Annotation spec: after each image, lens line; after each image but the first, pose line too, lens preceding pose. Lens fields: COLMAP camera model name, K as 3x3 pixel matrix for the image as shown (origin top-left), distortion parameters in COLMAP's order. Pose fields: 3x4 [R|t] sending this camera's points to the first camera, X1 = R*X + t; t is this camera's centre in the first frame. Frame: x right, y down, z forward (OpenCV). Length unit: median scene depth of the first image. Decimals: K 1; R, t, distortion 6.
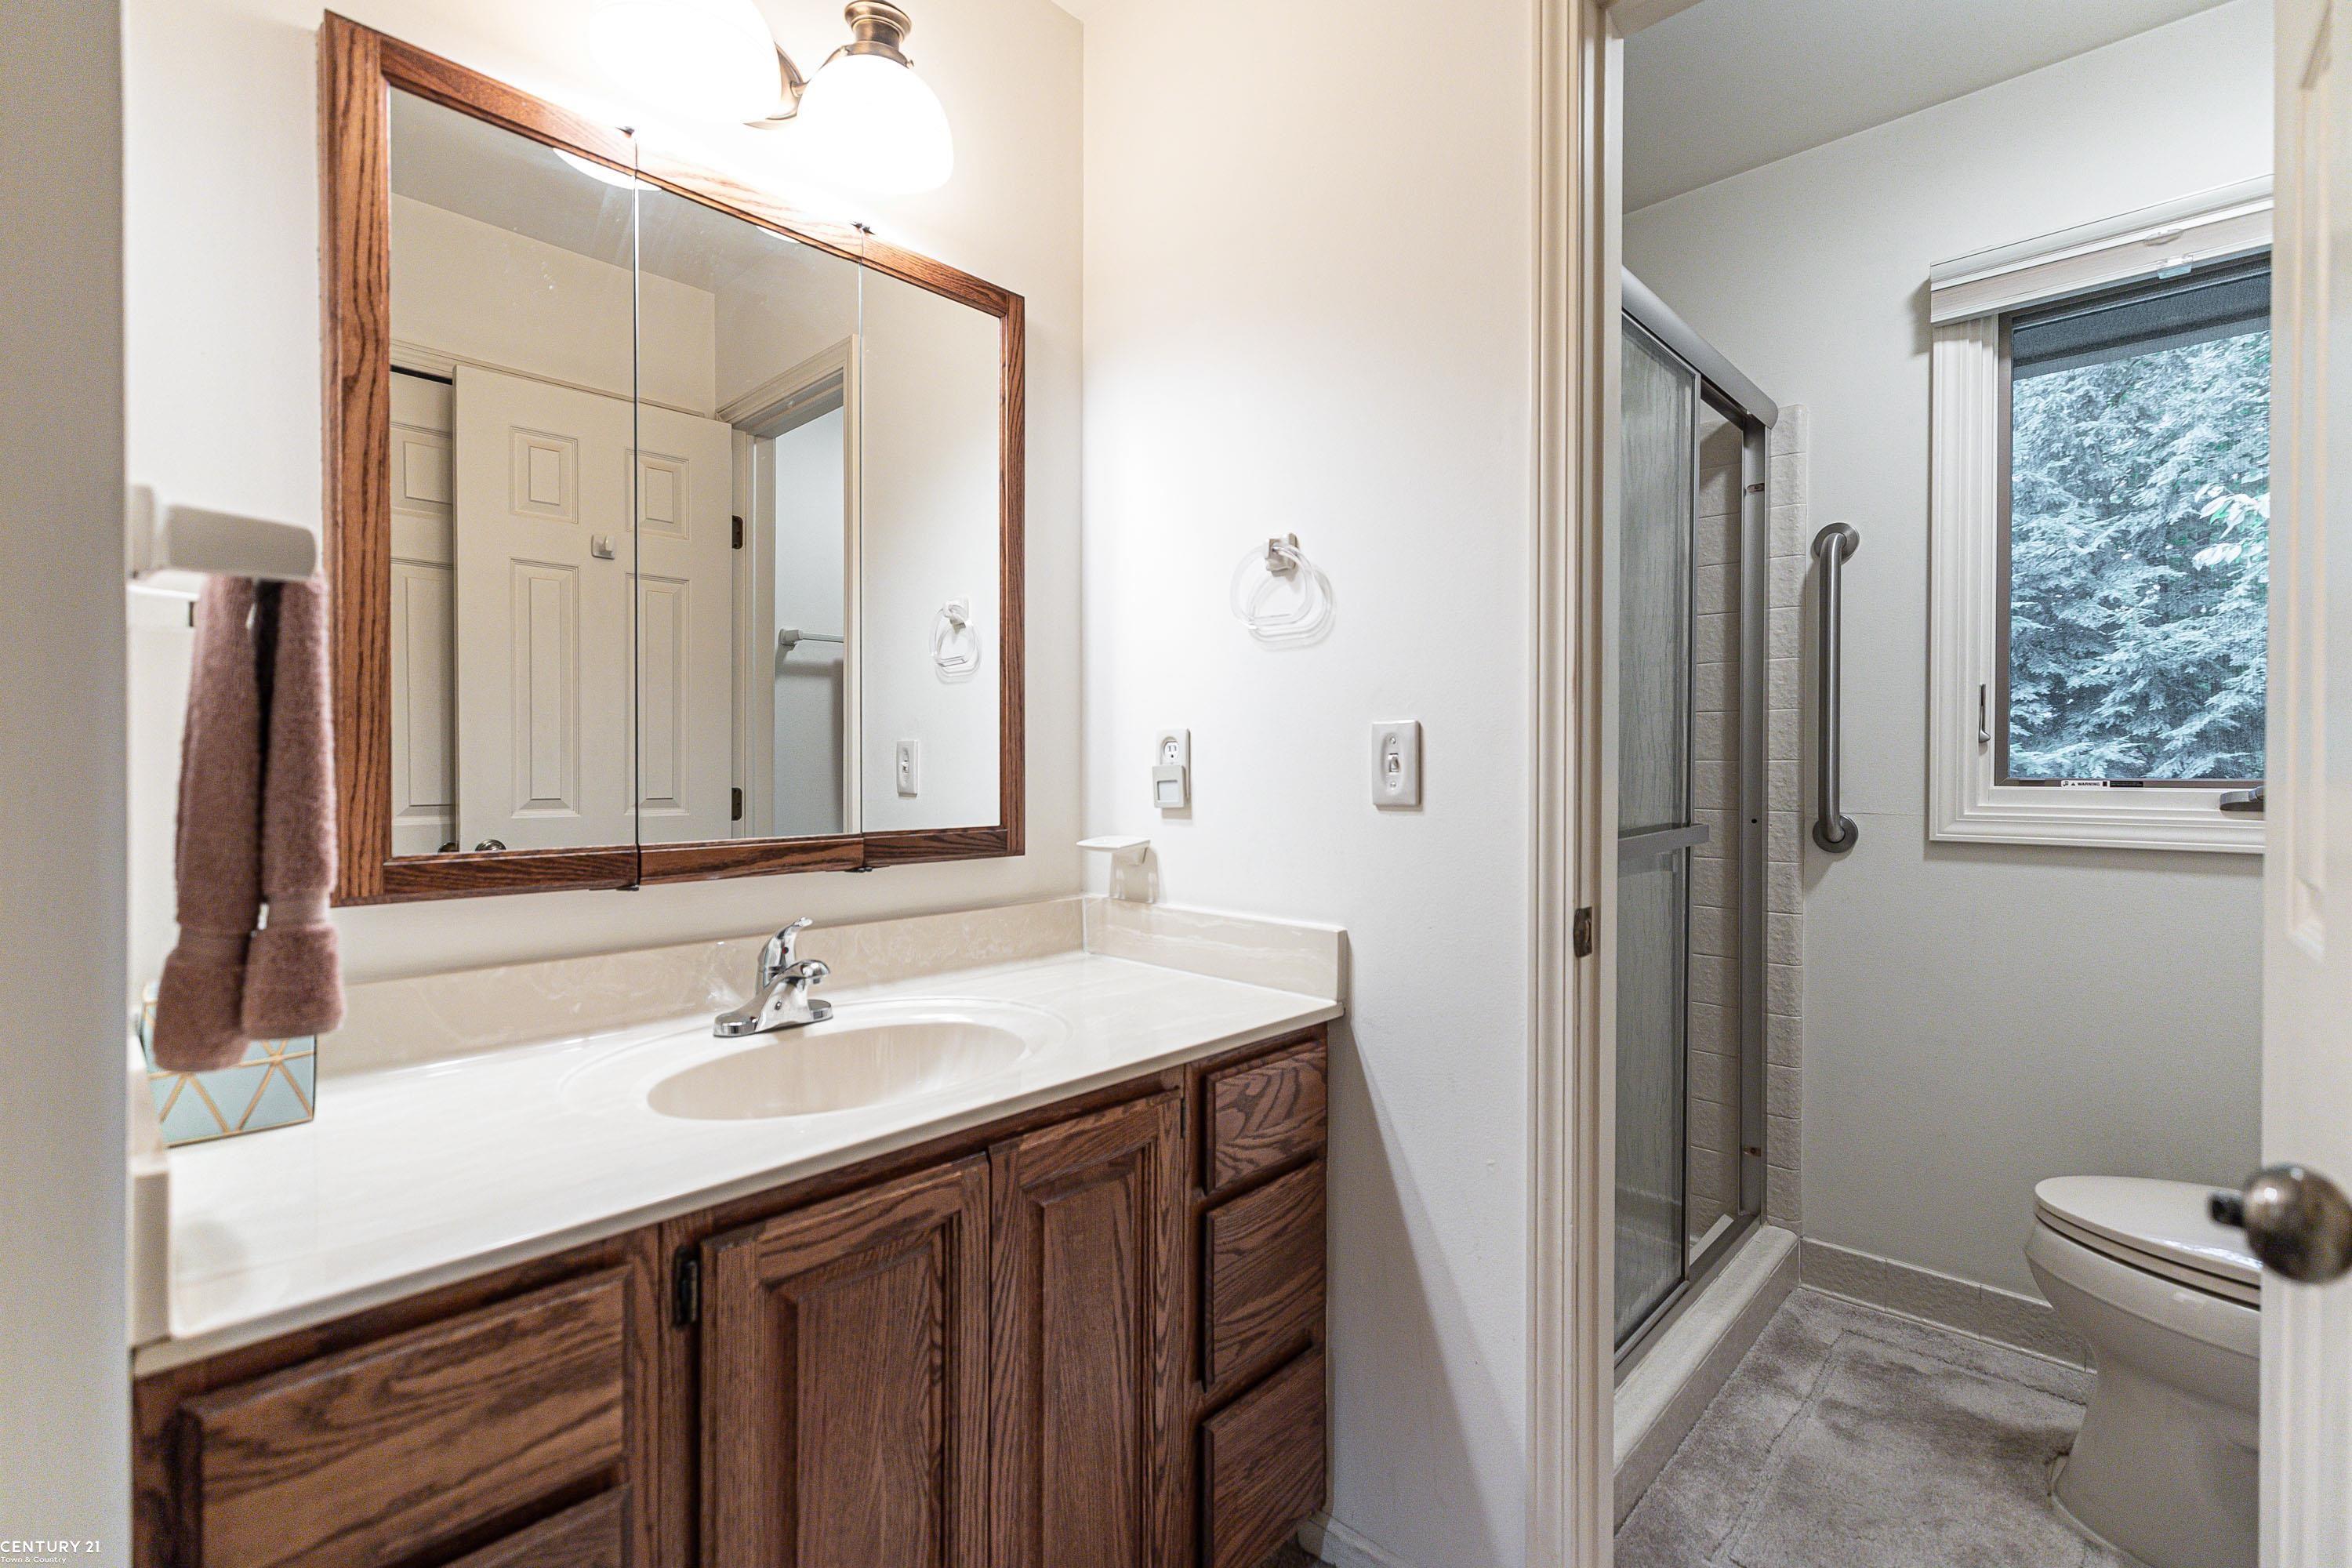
lens RADIAL K [[1080.9, 0, 1173.2], [0, 1080.9, 780.1], [0, 0, 1]] dist [0.007136, -0.002258]
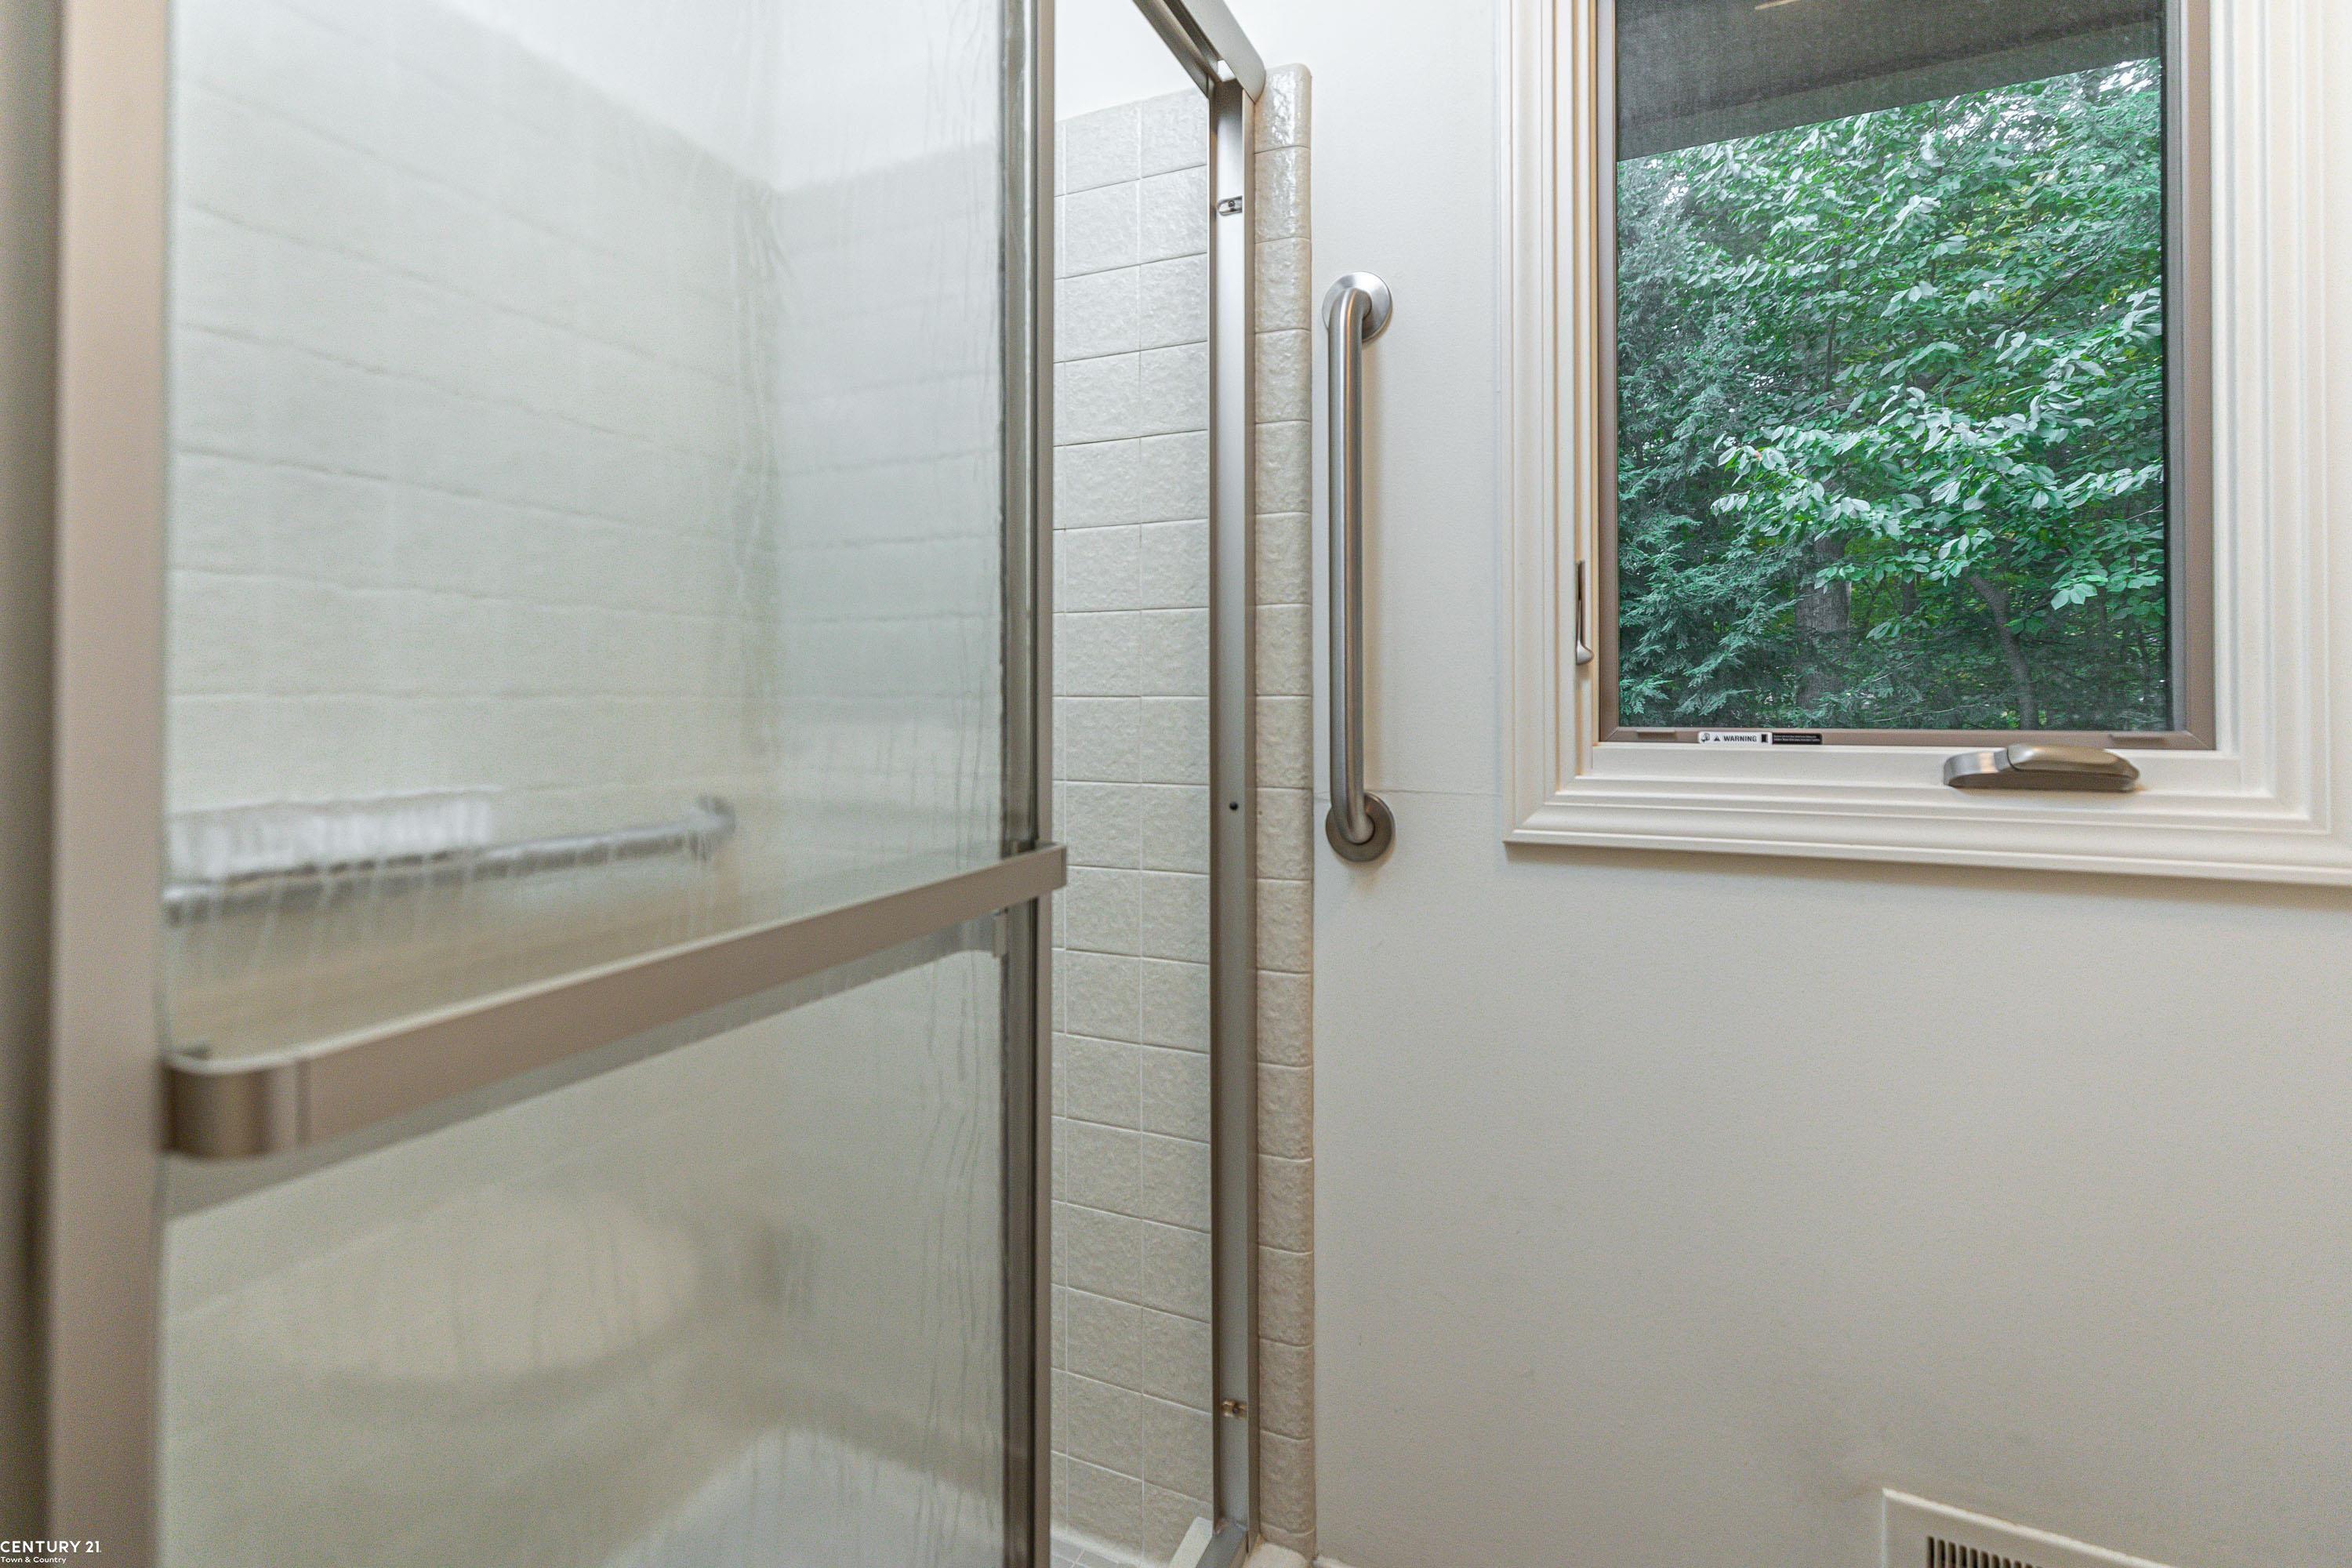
lens RADIAL K [[1080.9, 0, 1189.7], [0, 1080.9, 698.5], [0, 0, 1]] dist [0.007136, -0.002258]
pose [[0.946515, -0.001223, 0.322656, 0.107156], [0.006636, 0.999855, -0.015678, -0.002905], [-0.322590, 0.016980, 0.946386, 0.153509]]
